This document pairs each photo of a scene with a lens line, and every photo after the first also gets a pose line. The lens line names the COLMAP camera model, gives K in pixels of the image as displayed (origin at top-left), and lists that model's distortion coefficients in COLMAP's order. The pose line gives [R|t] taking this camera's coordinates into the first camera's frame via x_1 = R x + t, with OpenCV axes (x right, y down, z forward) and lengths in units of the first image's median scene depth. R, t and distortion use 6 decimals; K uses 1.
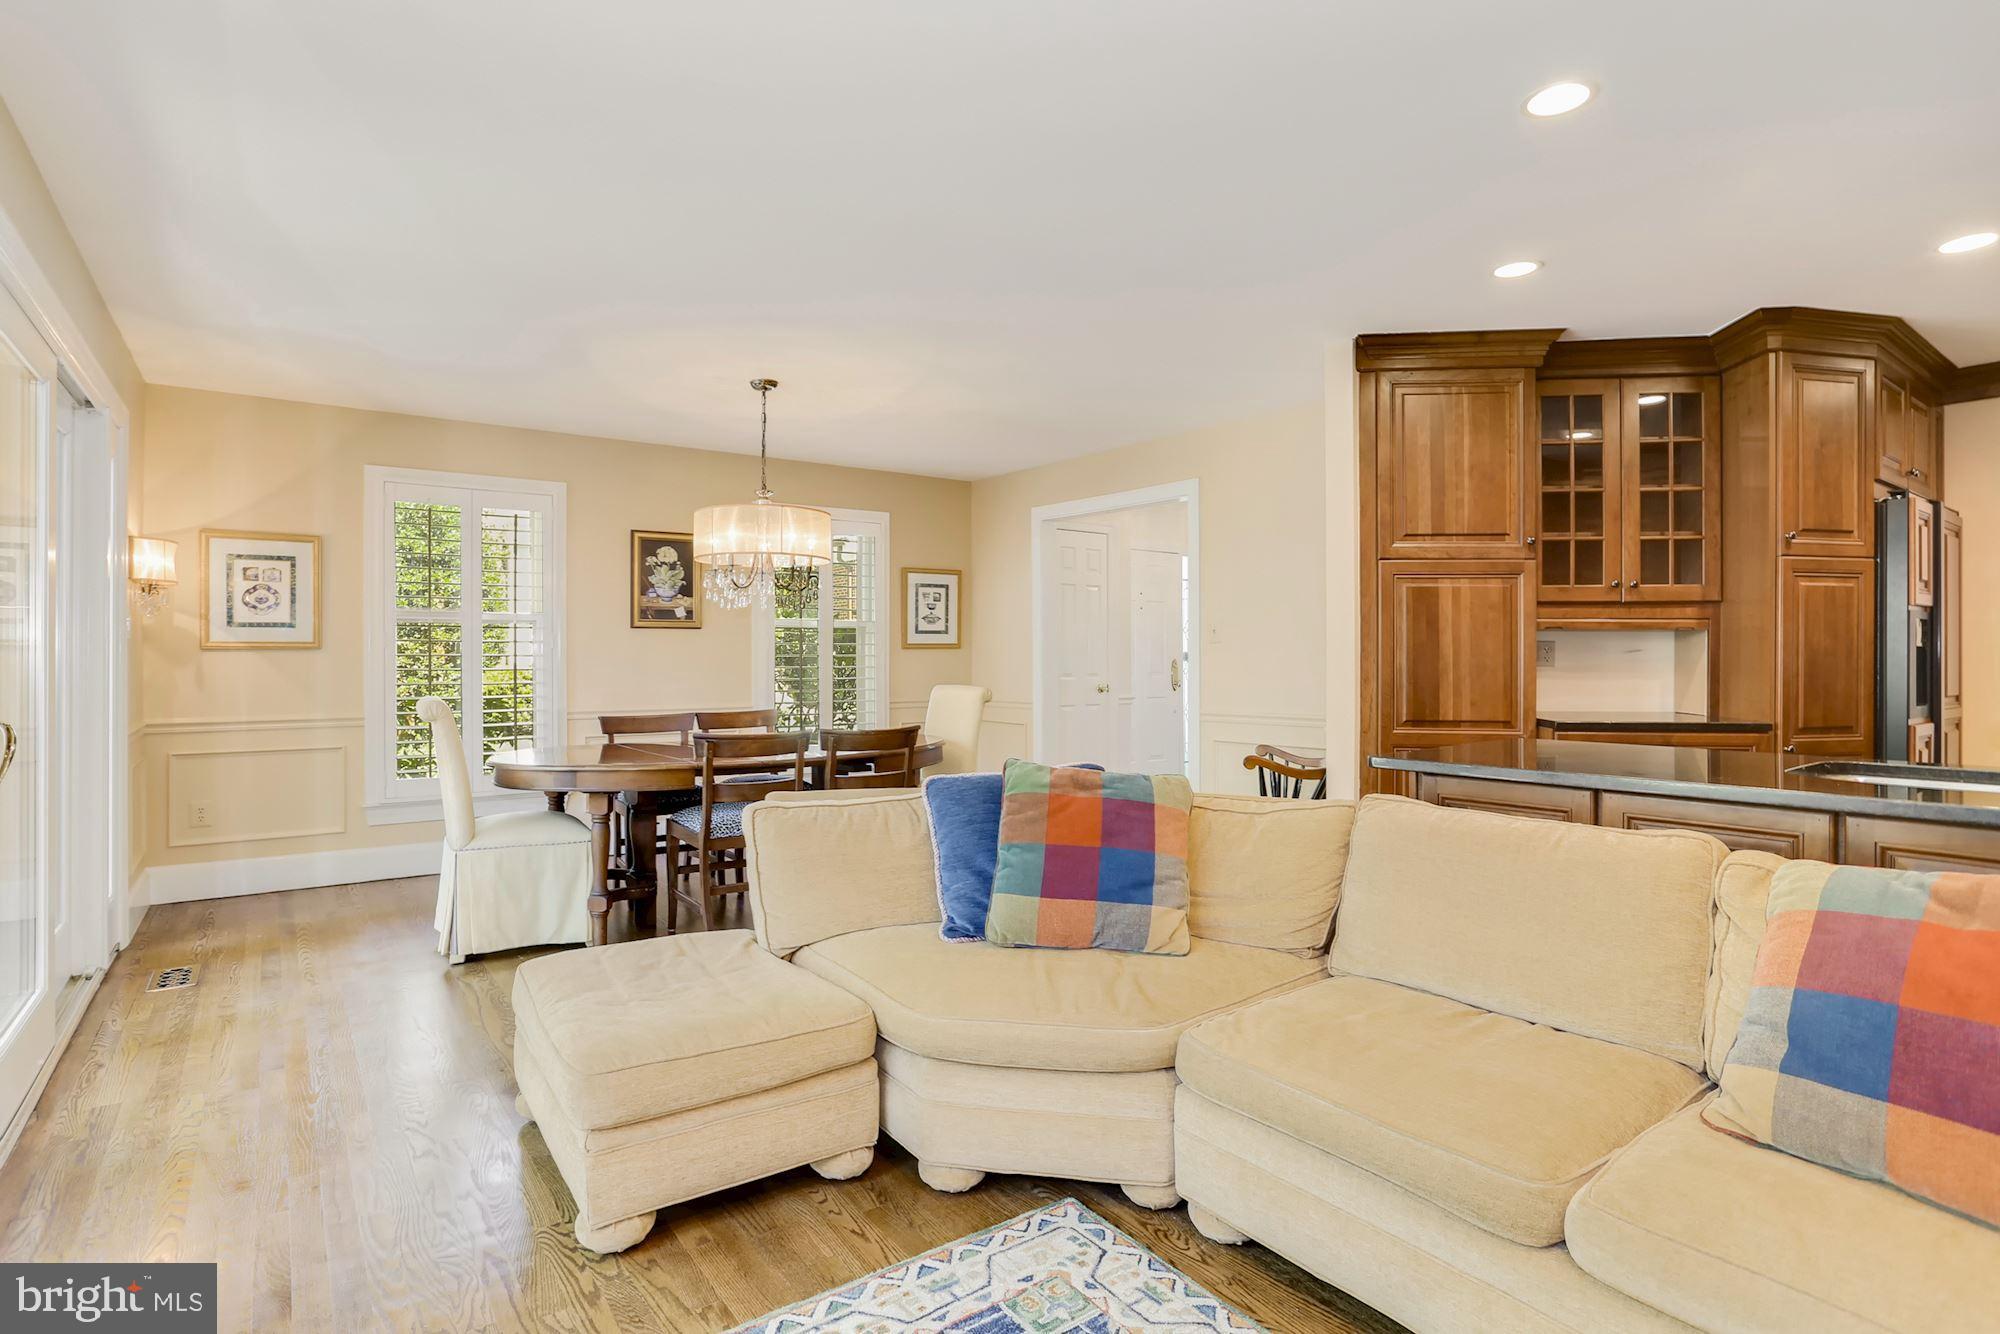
lens RADIAL K [[984.0, 0, 983.3], [0, 984.0, 661.6], [0, 0, 1]] dist [-0.068663, 0.032531]
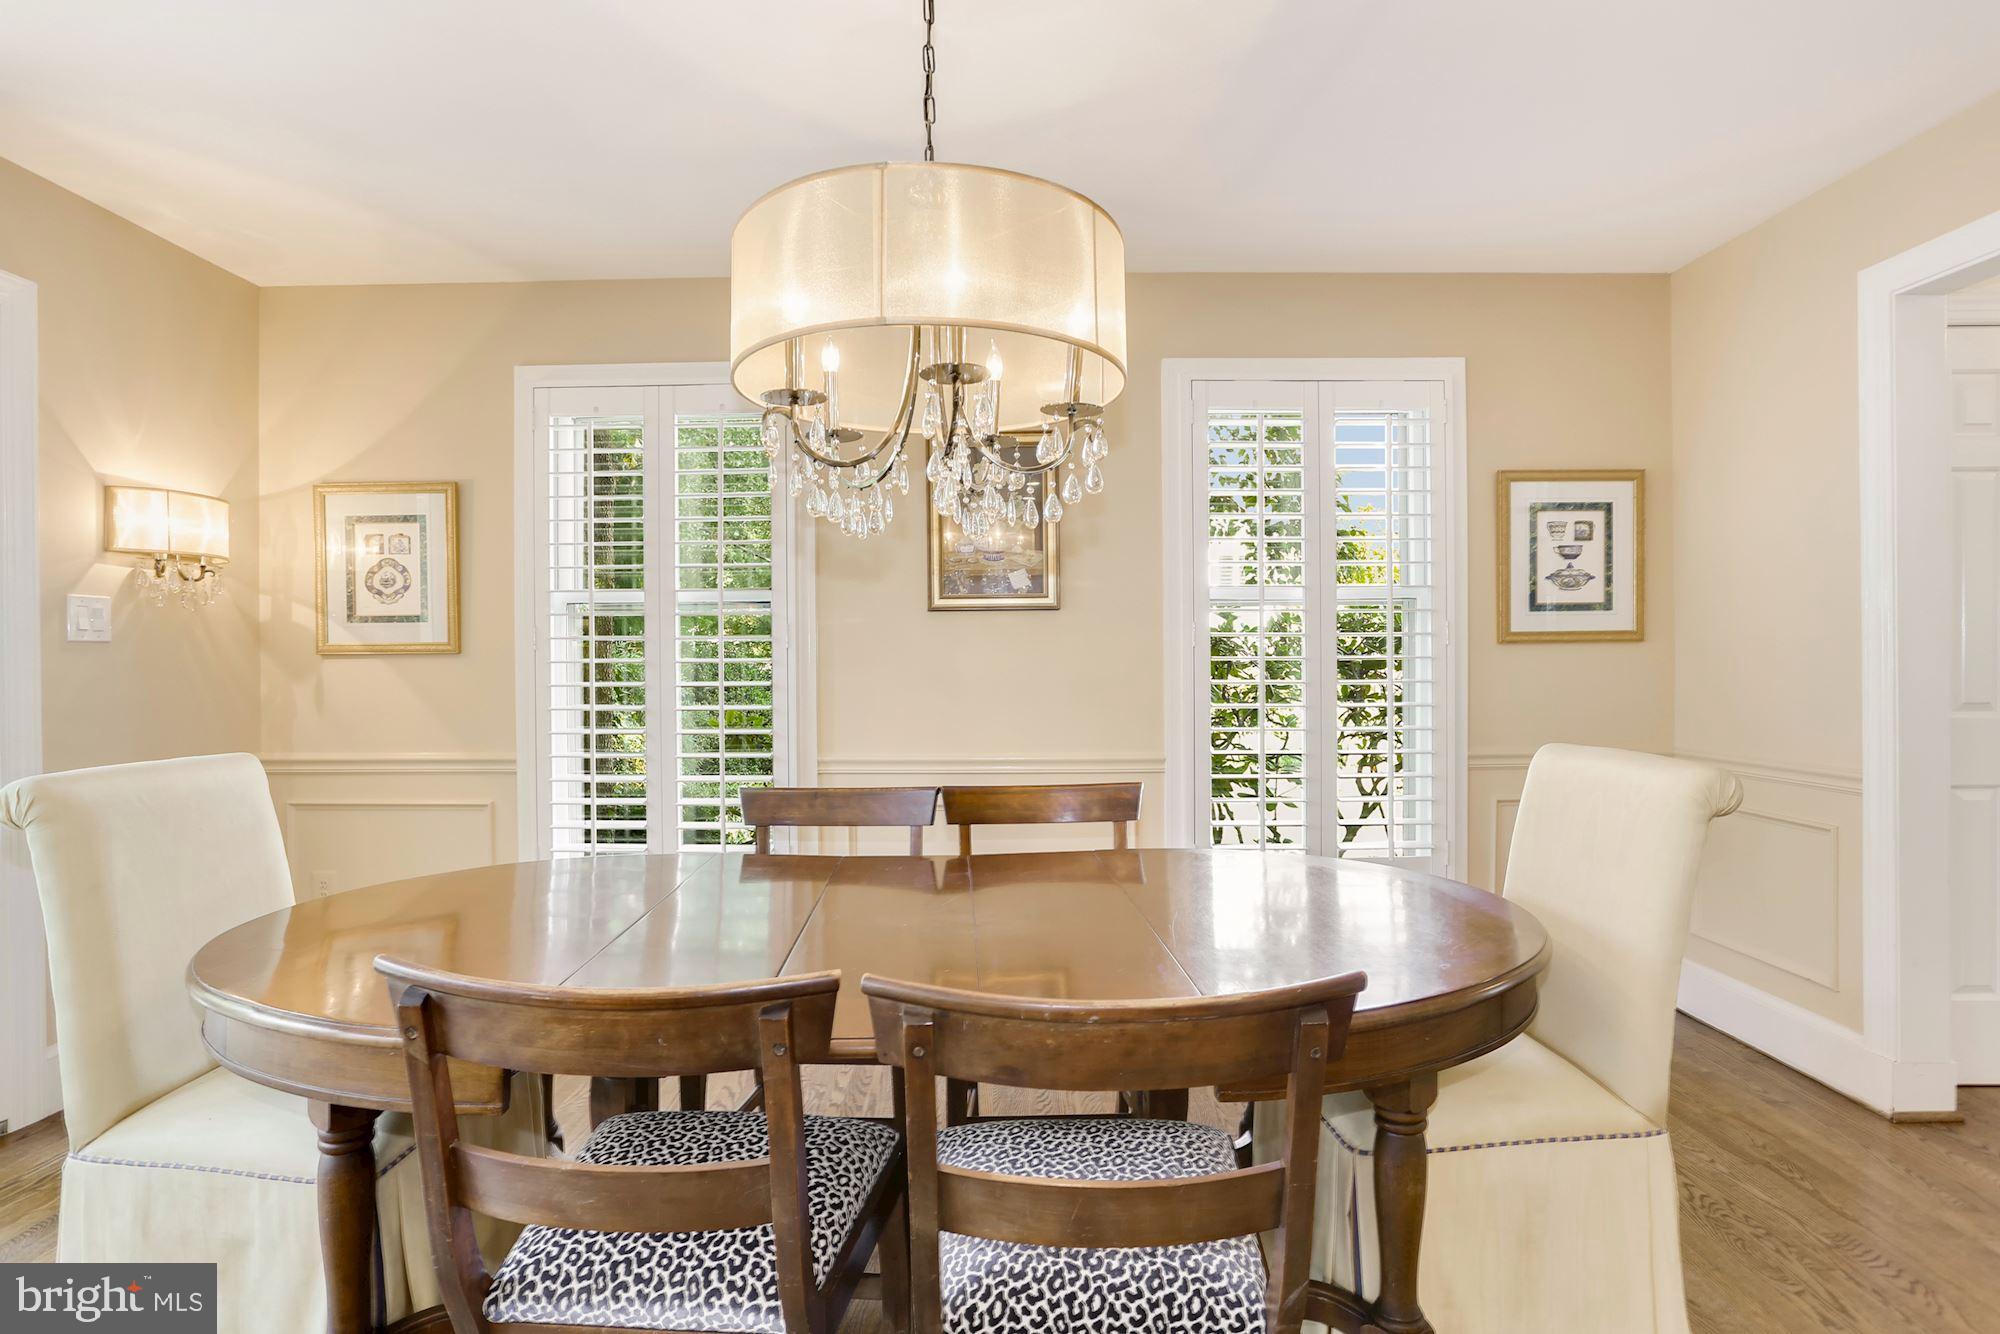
lens RADIAL K [[984.0, 0, 983.3], [0, 984.0, 661.6], [0, 0, 1]] dist [-0.068663, 0.032531]
pose [[0.807809, -0.003521, -0.589434, -0.011873], [0.002422, 0.999994, -0.002654, -0.004783], [0.589440, 0.000716, 0.807812, 0.646870]]
